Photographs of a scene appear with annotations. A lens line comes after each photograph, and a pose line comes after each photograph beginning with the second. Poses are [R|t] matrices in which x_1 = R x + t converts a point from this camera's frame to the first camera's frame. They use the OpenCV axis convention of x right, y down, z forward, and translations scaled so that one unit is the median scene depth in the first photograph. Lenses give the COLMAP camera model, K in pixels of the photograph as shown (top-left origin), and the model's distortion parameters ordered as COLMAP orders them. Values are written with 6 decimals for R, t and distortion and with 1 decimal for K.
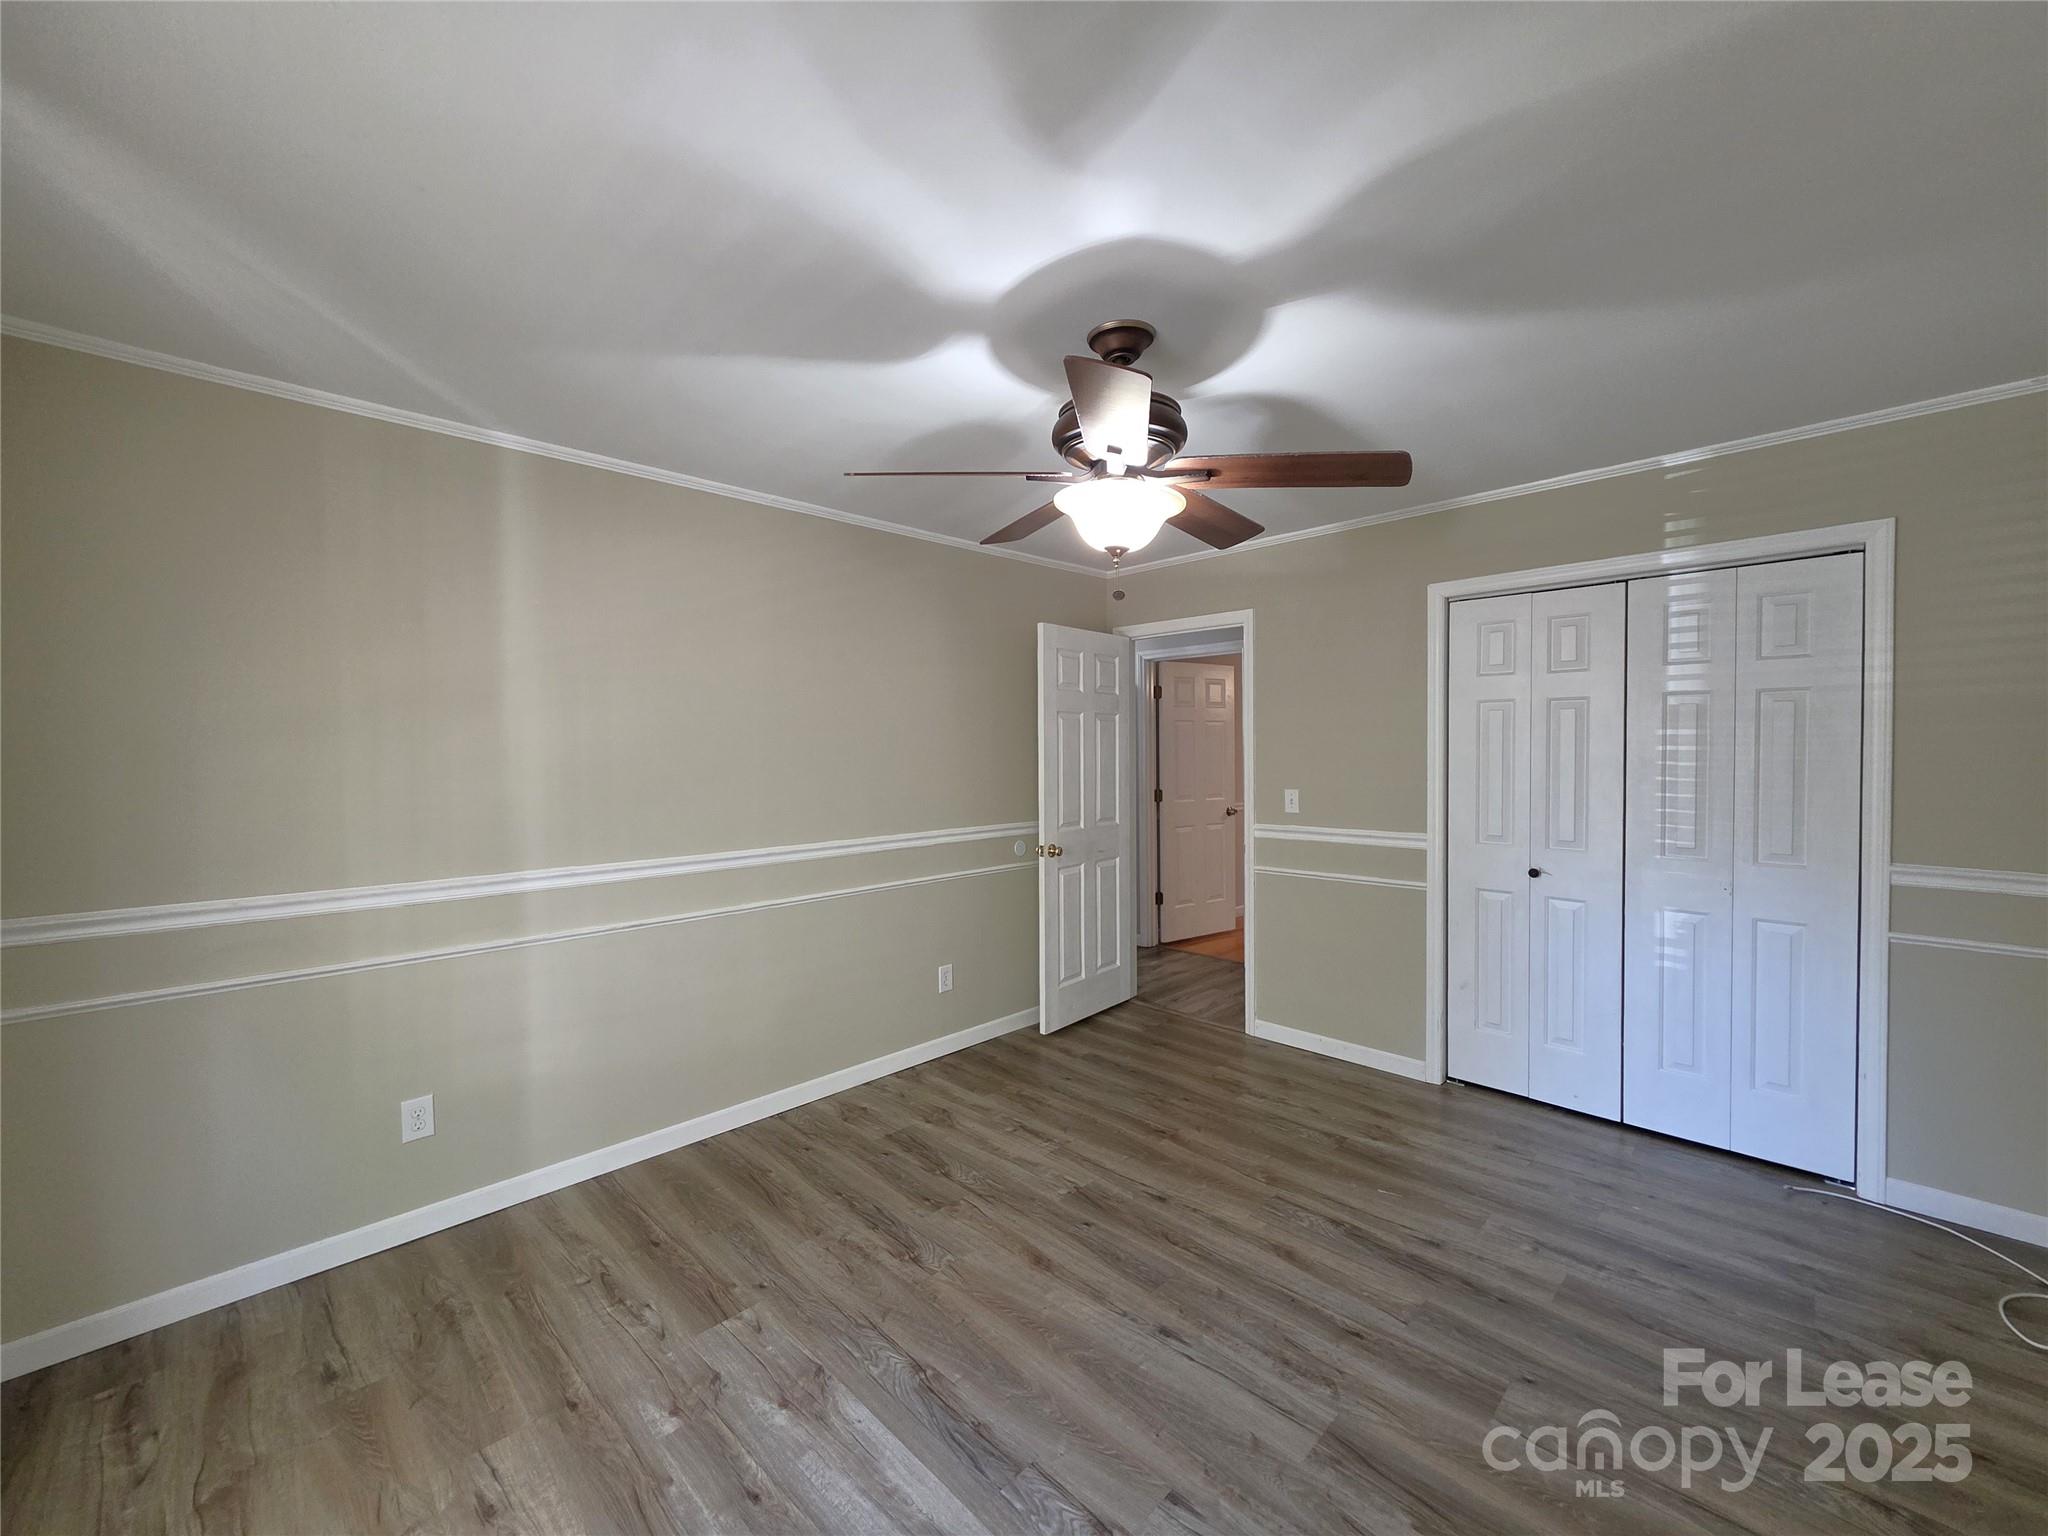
lens RADIAL K [[822.8, 0, 1024.0], [0, 822.8, 768.0], [0, 0, 1]] dist [0.000046, -0.000132]
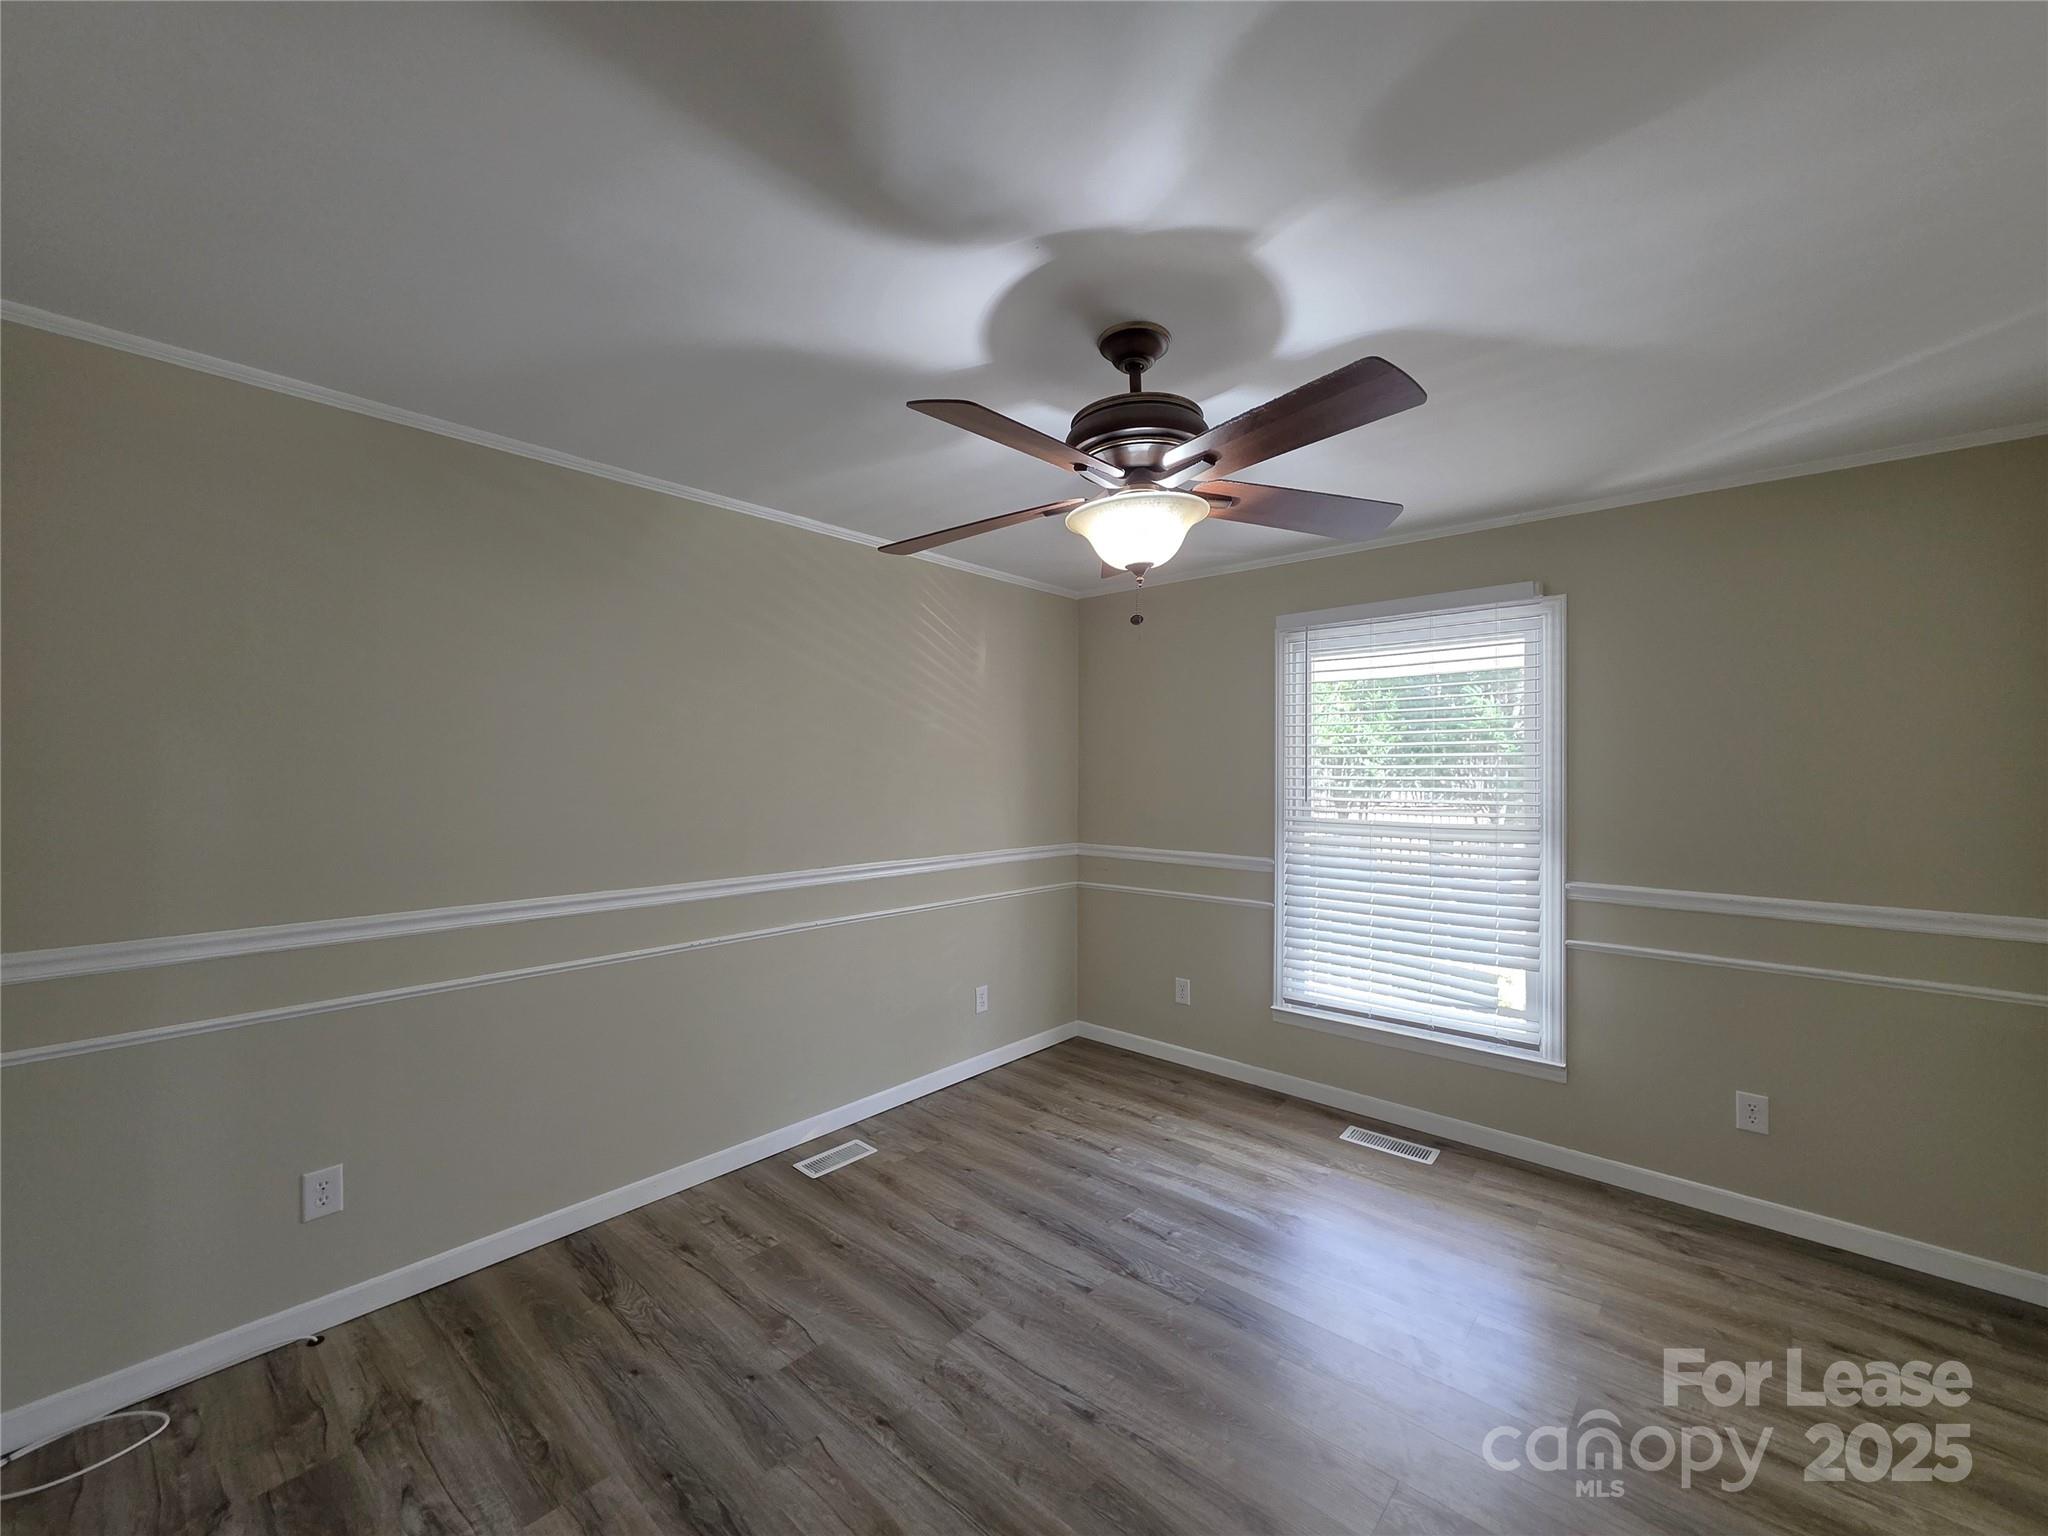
lens RADIAL K [[823.3, 0, 1024.0], [0, 823.3, 768.0], [0, 0, 1]] dist [-0.003311, -0.000091]
pose [[-0.998100, 0.004811, -0.061434, 0.322864], [0.003767, 0.999847, 0.017091, -0.062918], [0.061507, 0.016827, -0.997965, 2.074278]]
